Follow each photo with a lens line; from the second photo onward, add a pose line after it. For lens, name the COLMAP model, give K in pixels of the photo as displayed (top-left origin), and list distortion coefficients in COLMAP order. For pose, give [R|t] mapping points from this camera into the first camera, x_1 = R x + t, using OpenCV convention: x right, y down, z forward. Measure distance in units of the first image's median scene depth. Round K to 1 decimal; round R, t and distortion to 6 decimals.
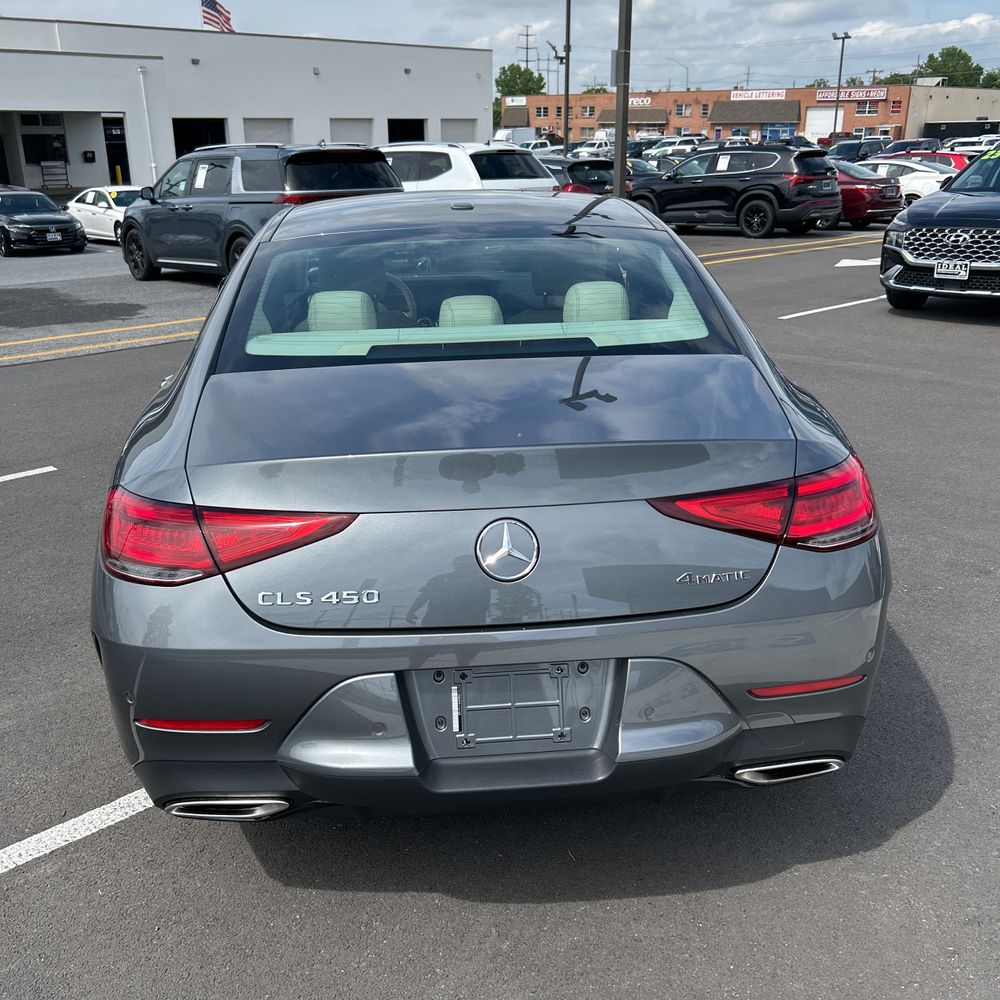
lens RADIAL K [[1010.9, 0, 500.6], [0, 1010.9, 498.4], [0, 0, 1]] dist [0.019339, -0.019404]
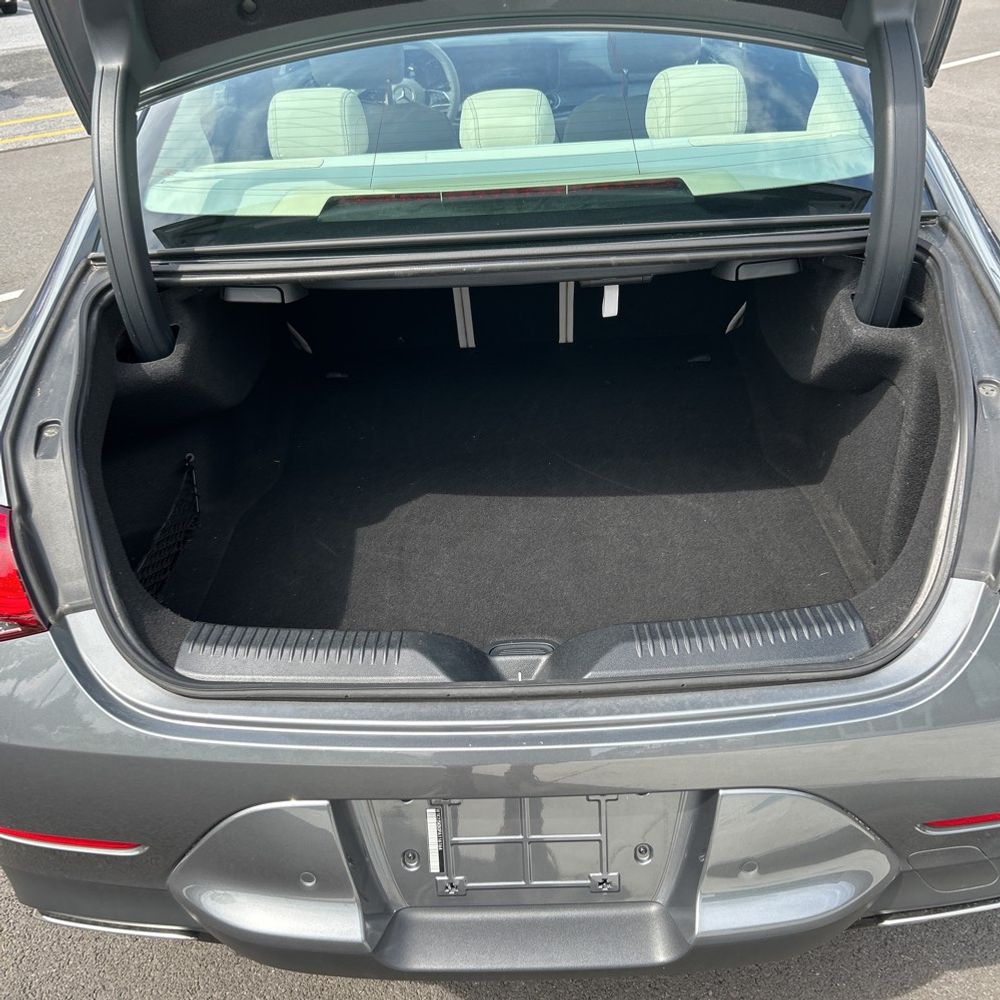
lens RADIAL K [[989.1, 0, 498.2], [0, 989.1, 500.3], [0, 0, 1]] dist [0.044128, -0.050814]
pose [[0.995503, 0.023801, -0.091687, 0.004332], [-0.001576, 0.971948, 0.235190, -0.013164], [0.094713, -0.233988, 0.967615, 0.042892]]
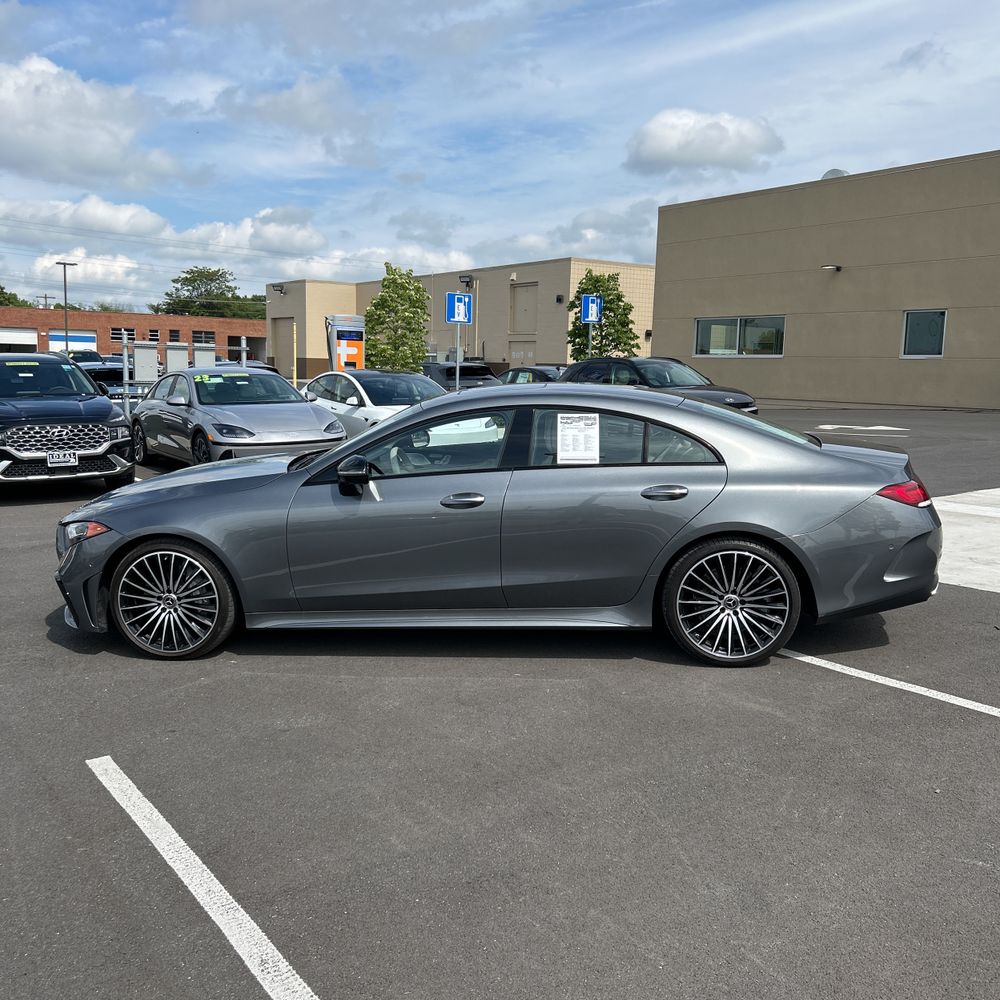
lens RADIAL K [[985.5, 0, 500.0], [0, 985.5, 501.2], [0, 0, 1]] dist [0.120858, -0.307082]
pose [[0.164088, -0.124273, 0.978586, -0.301455], [0.315395, 0.946570, 0.067322, -0.045691], [-0.934666, 0.297594, 0.194516, 0.147675]]
